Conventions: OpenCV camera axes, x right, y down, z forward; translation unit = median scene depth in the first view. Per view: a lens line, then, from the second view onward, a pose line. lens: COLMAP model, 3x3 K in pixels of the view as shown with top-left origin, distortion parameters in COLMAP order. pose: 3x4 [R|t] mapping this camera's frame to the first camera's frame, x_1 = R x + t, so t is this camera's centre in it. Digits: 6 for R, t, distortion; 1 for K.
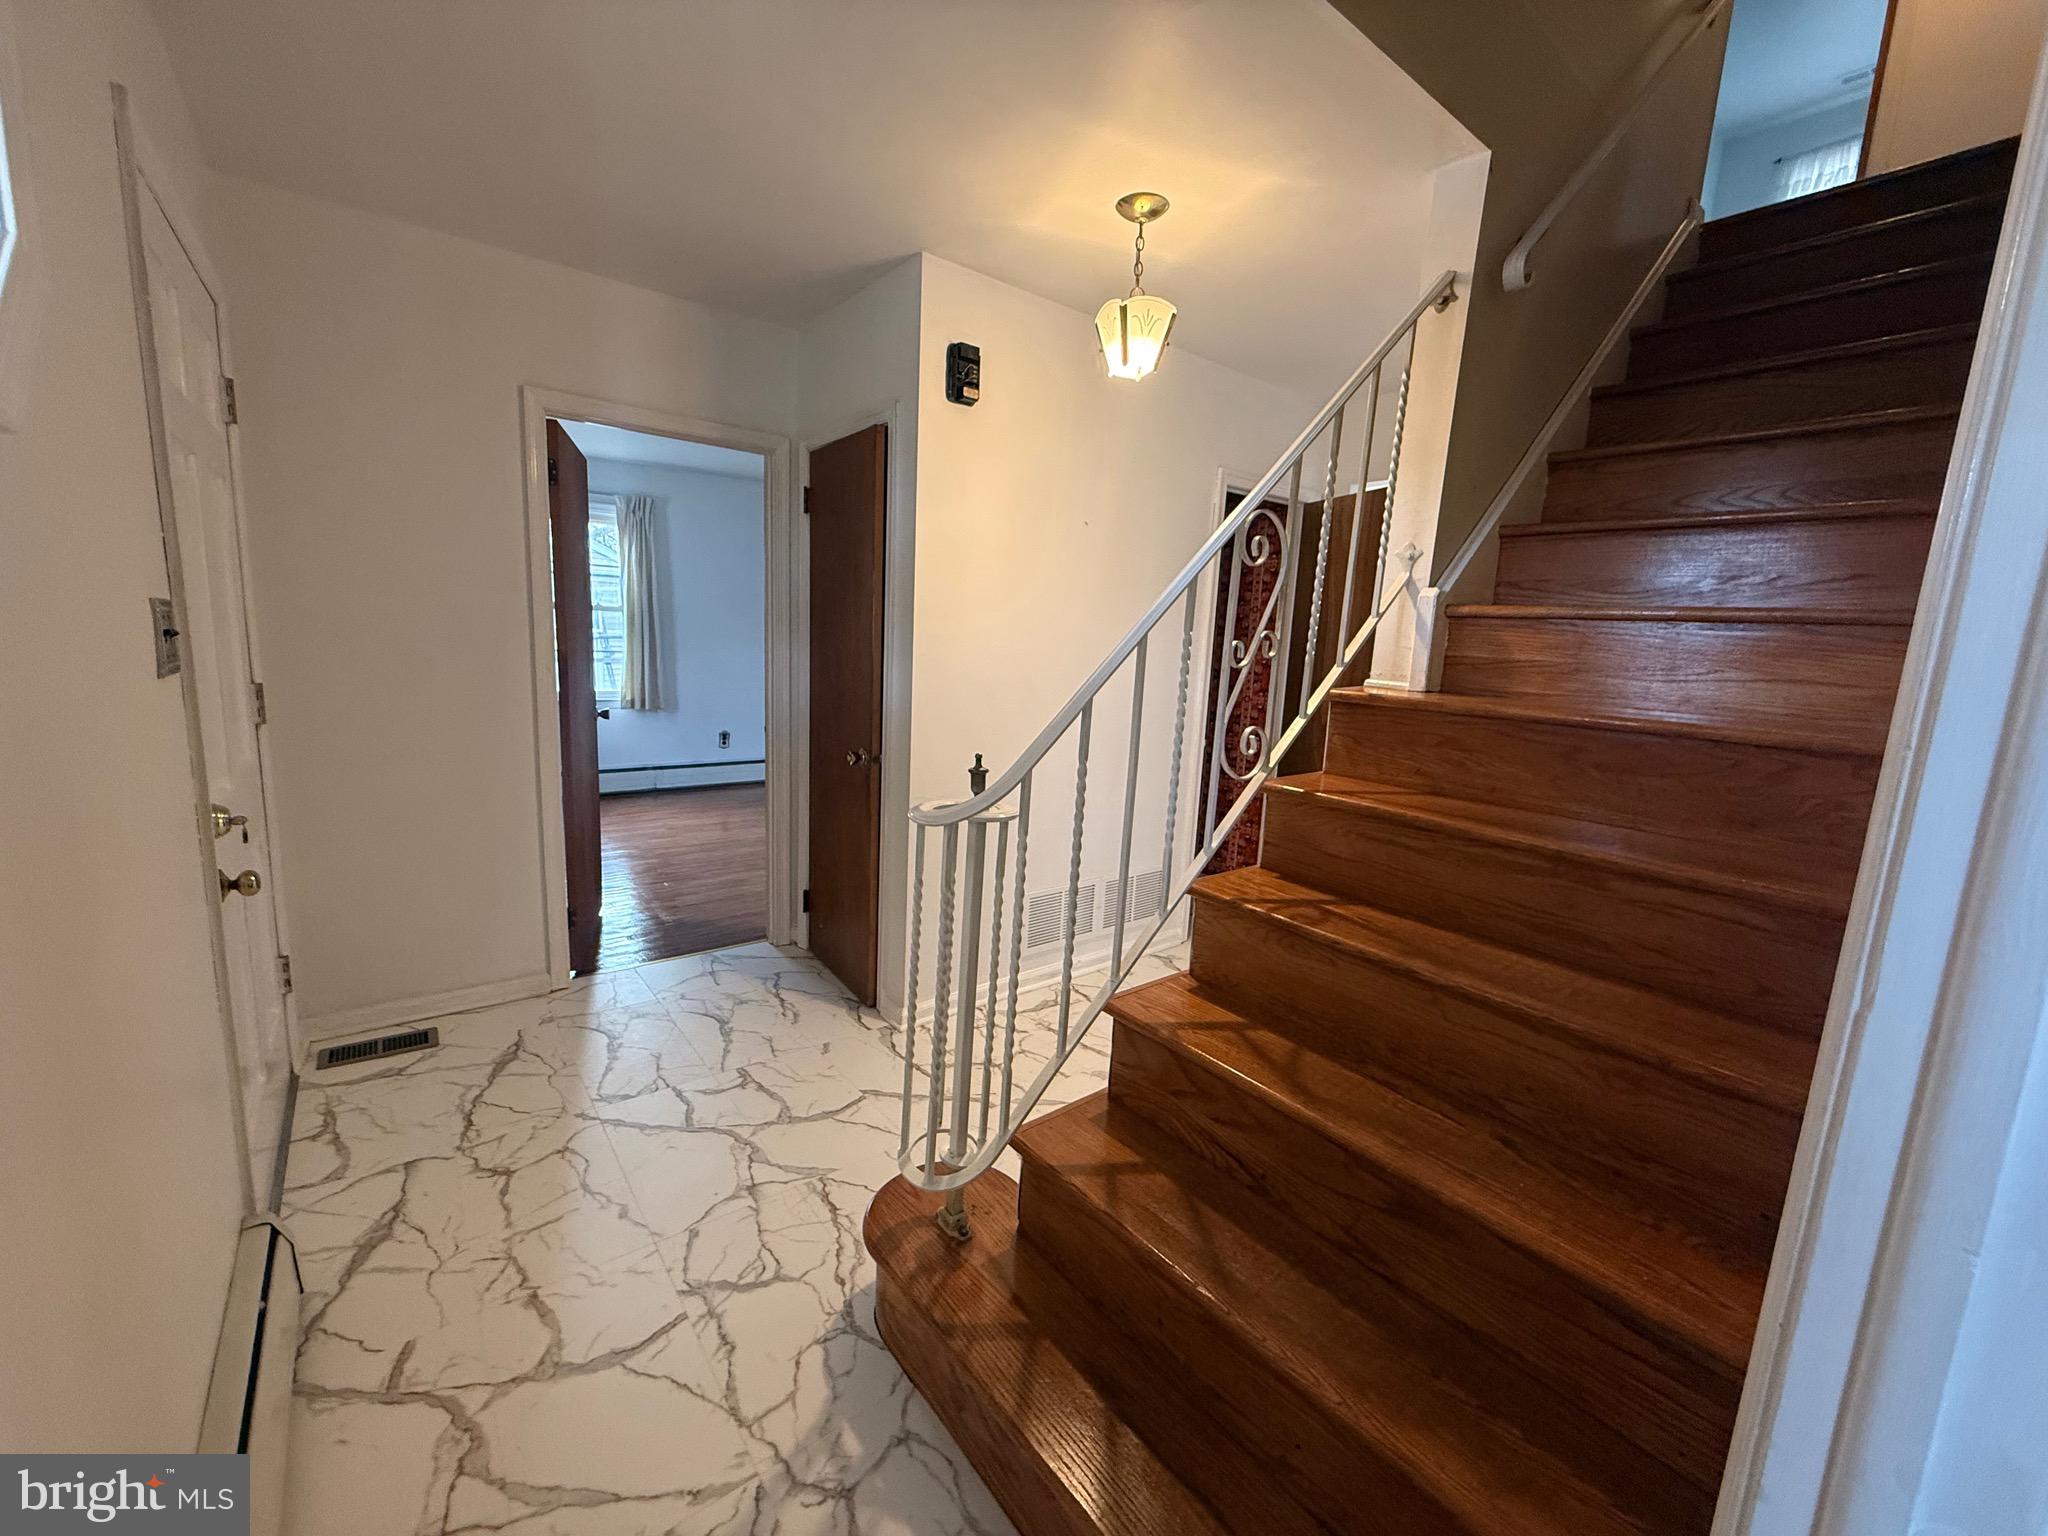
lens RADIAL K [[815.3, 0, 1008.6], [0, 815.3, 765.9], [0, 0, 1]] dist [0.002187, -0.000213]
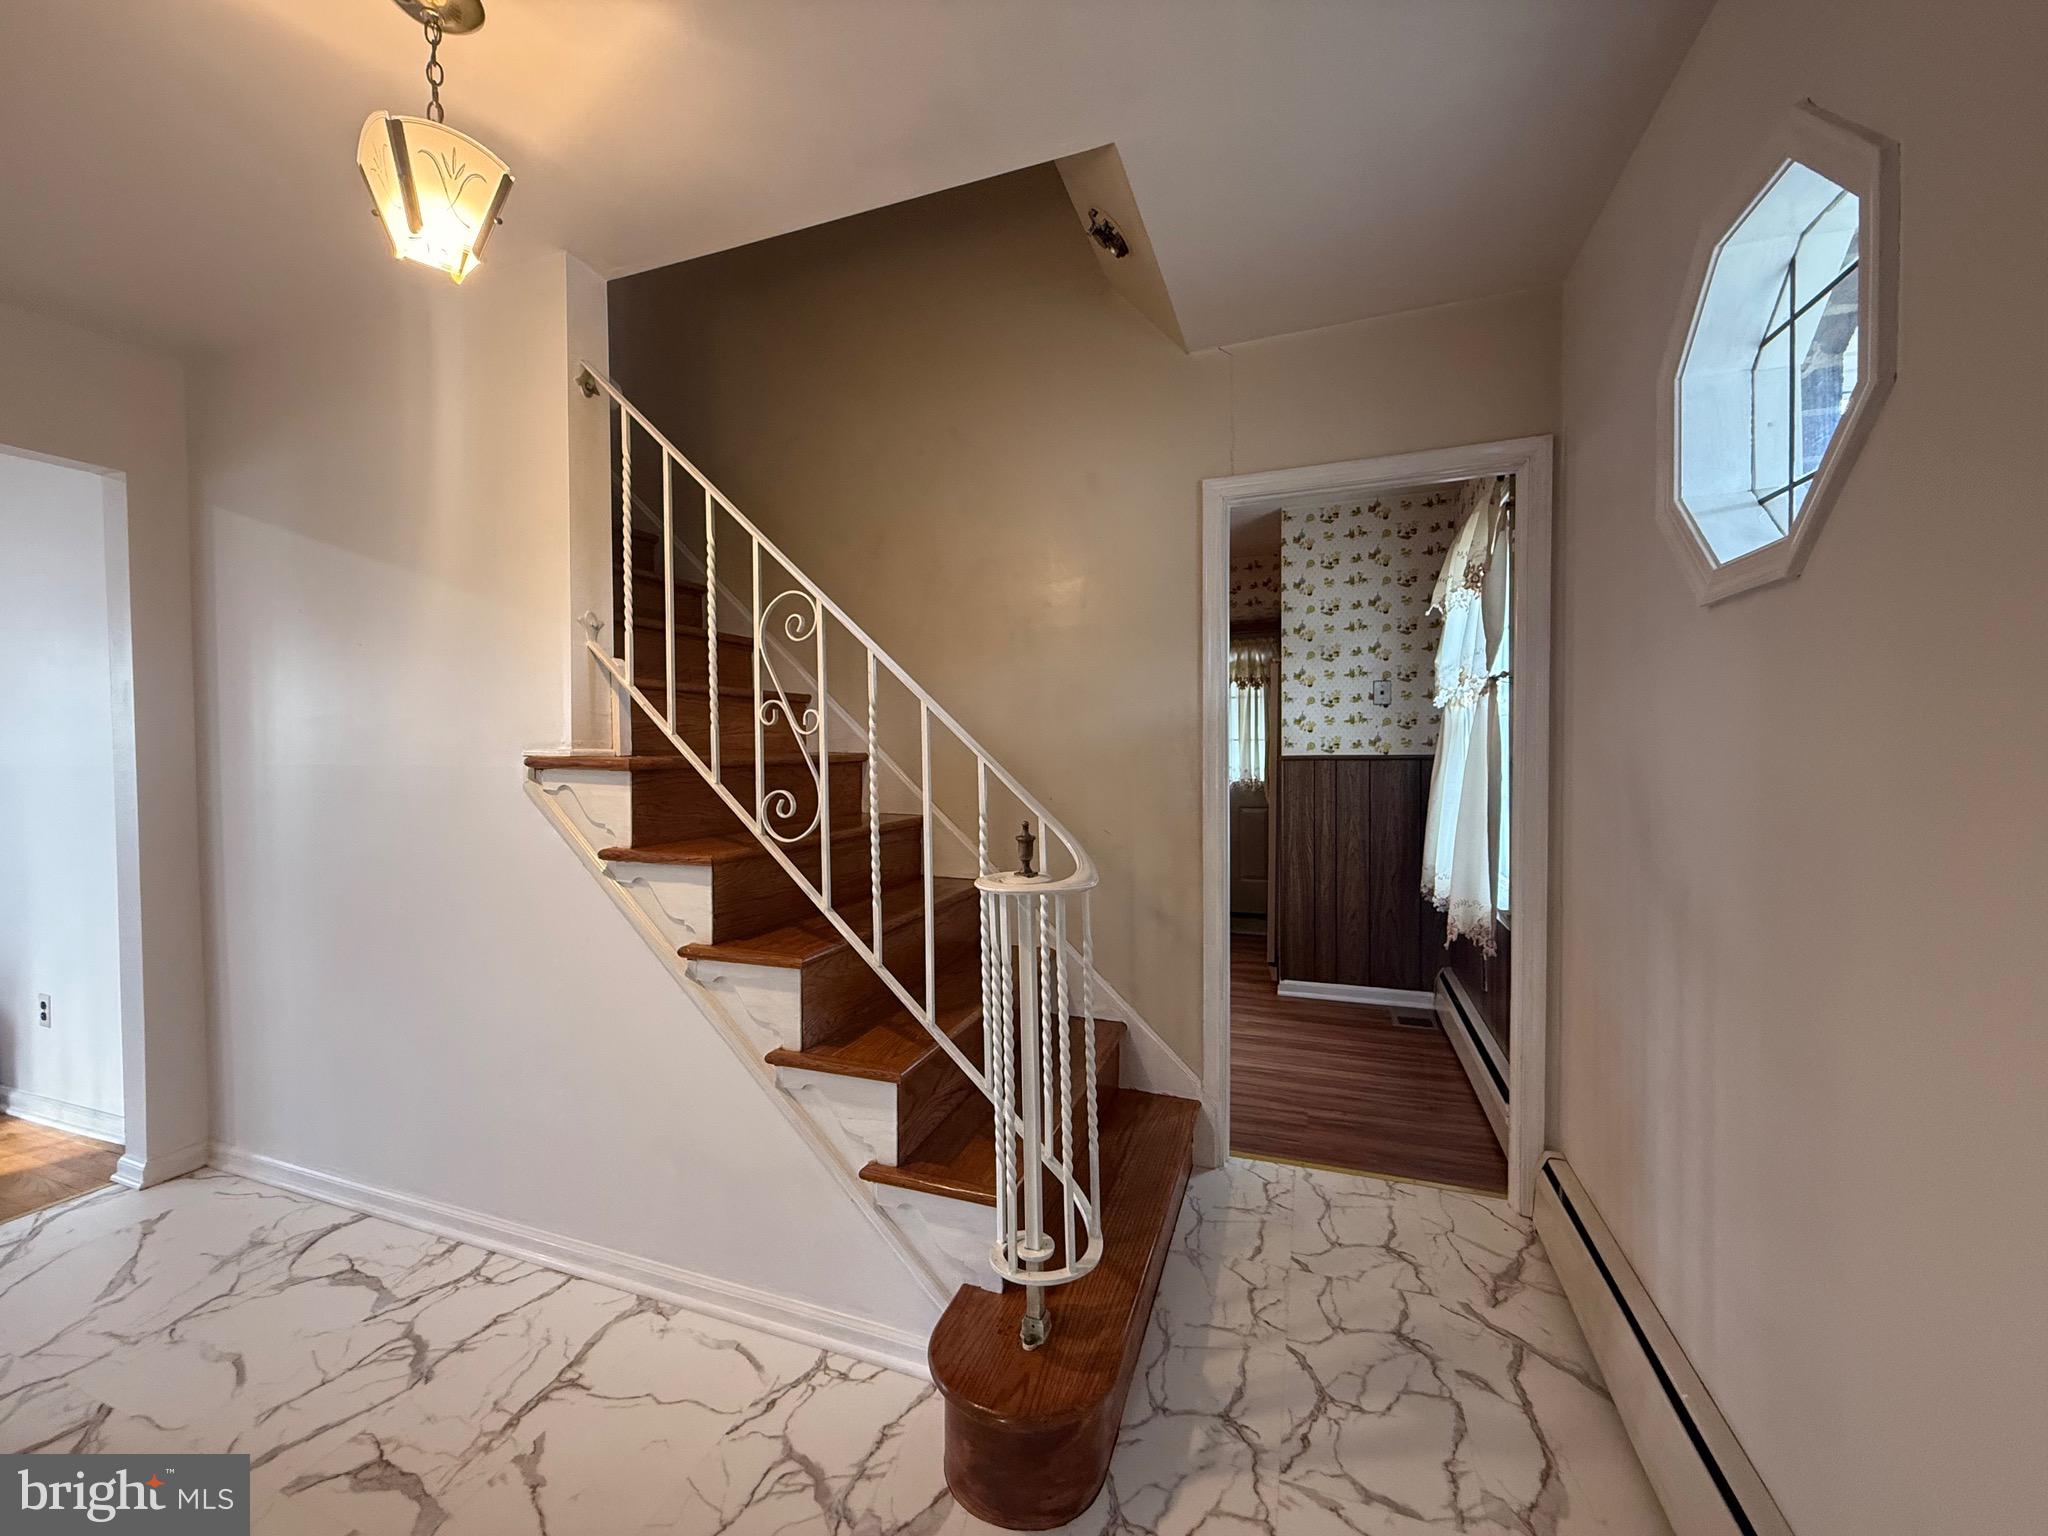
lens RADIAL K [[815.3, 0, 1018.0], [0, 815.3, 763.2], [0, 0, 1]] dist [0.002187, -0.000213]
pose [[-0.533241, -0.061013, 0.843761, -0.931955], [0.121474, 0.981537, 0.147745, -0.251871], [-0.837197, 0.181278, -0.515984, 1.600325]]
